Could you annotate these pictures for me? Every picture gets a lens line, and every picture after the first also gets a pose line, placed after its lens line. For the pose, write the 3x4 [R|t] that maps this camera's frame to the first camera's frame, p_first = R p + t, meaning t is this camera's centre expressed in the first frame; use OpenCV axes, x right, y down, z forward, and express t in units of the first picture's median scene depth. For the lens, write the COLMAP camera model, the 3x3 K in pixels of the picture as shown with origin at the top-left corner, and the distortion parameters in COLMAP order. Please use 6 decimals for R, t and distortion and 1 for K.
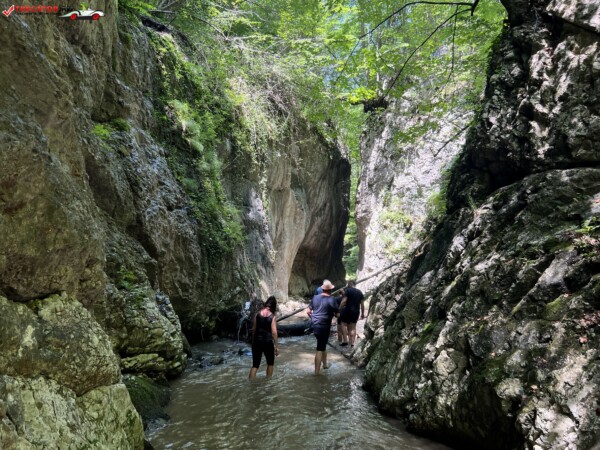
lens RADIAL K [[445.3, 0, 300.3], [0, 445.3, 226.2], [0, 0, 1]] dist [0.021664, -0.030675]
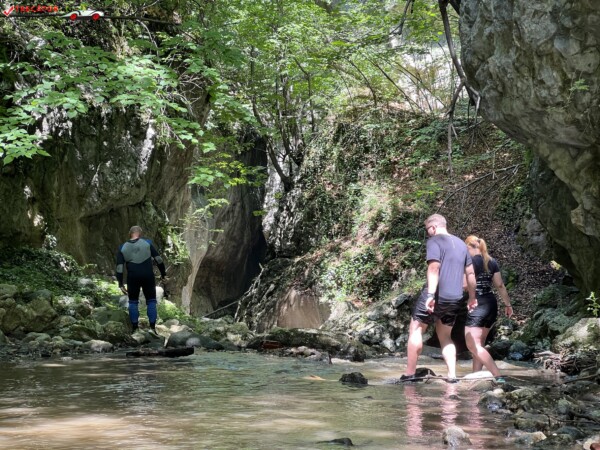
lens RADIAL K [[1321.0, 0, 305.2], [0, 1321.0, 227.0], [0, 0, 1]] dist [0.123674, 0.000000]
pose [[0.997561, -0.008088, 0.069325, 0.018836], [0.004491, 0.998643, 0.051876, -0.132842], [-0.069650, -0.051438, 0.996244, -1.366941]]
